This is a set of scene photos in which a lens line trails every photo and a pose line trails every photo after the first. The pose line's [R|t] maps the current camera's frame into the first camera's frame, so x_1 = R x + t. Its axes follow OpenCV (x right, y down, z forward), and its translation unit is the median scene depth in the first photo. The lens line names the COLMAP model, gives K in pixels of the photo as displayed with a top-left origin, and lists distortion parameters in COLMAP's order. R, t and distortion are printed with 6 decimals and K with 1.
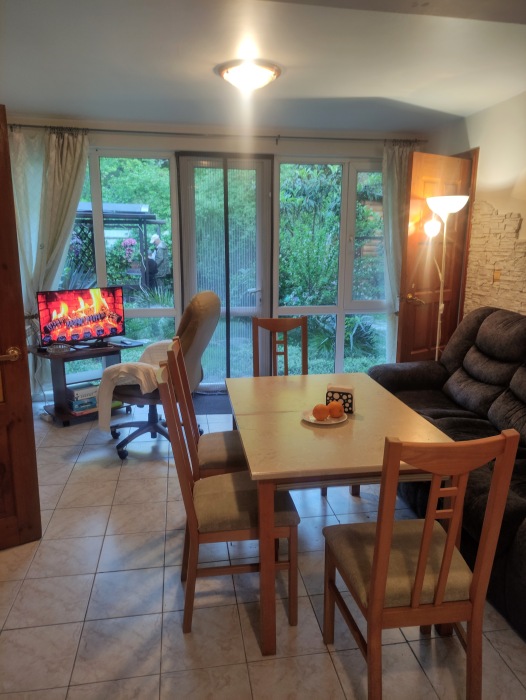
lens RADIAL K [[482.6, 0, 263.0], [0, 482.6, 350.0], [0, 0, 1]] dist [0.004184, 0.001601]
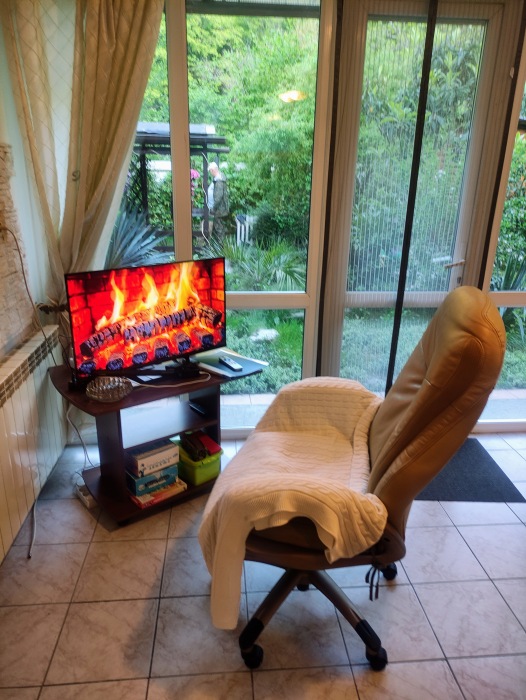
lens RADIAL K [[506.7, 0, 263.0], [0, 506.7, 350.0], [0, 0, 1]] dist [0.007652, 0.000281]
pose [[0.995334, 0.039812, -0.087893, -0.206831], [-0.030160, 0.993635, 0.108539, -0.096329], [0.091655, -0.105382, 0.990199, 0.468194]]
